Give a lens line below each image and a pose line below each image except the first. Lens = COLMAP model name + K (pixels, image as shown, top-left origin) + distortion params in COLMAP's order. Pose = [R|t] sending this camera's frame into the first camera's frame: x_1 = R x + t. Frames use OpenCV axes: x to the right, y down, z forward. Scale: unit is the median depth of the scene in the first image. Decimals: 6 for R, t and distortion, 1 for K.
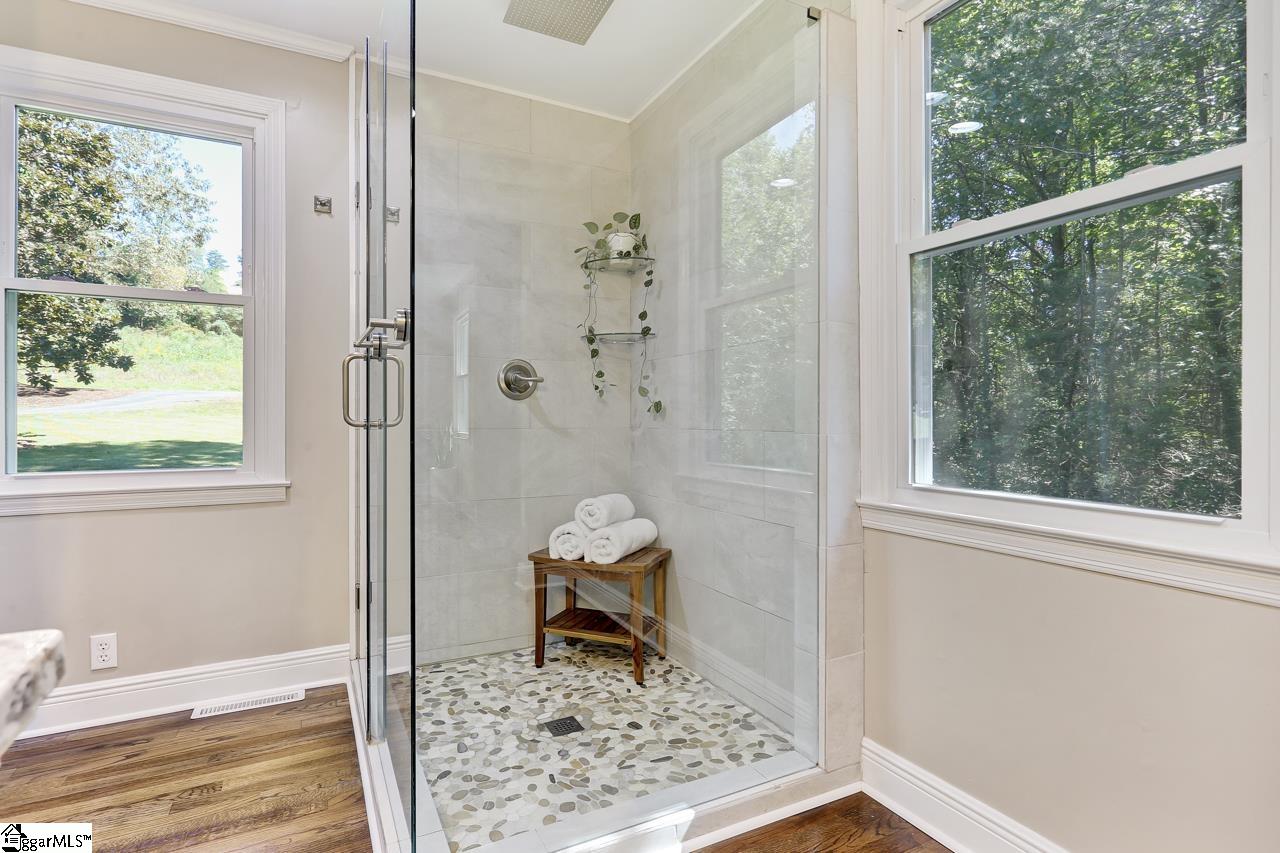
lens RADIAL K [[629.3, 0, 634.4], [0, 629.3, 420.1], [0, 0, 1]] dist [-0.009455, 0.002109]
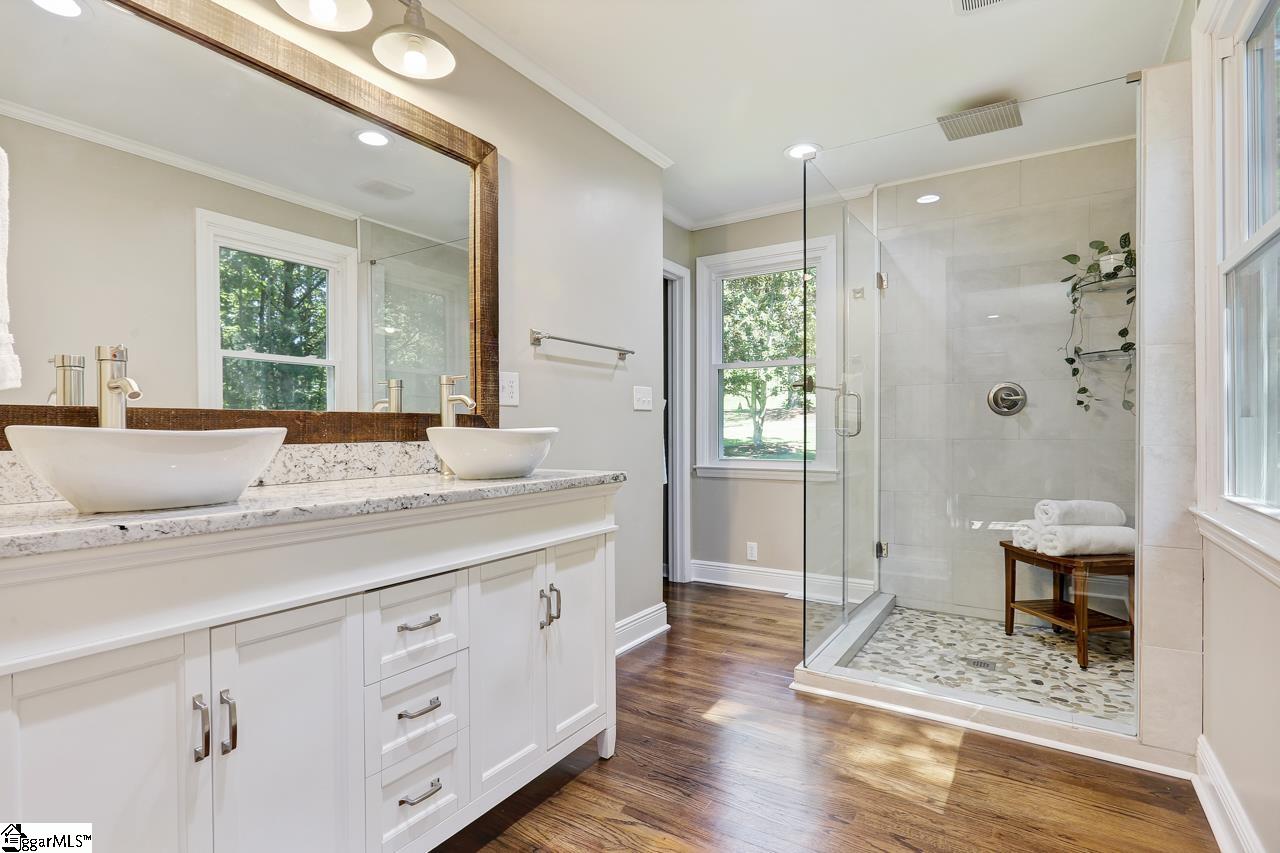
lens RADIAL K [[629.3, 0, 640.4], [0, 629.3, 429.8], [0, 0, 1]] dist [-0.009455, 0.002109]
pose [[0.505840, -0.001394, -0.862626, 0.591524], [-0.000351, 0.999998, -0.001822, -0.002609], [0.862627, 0.001225, 0.505839, -0.255253]]
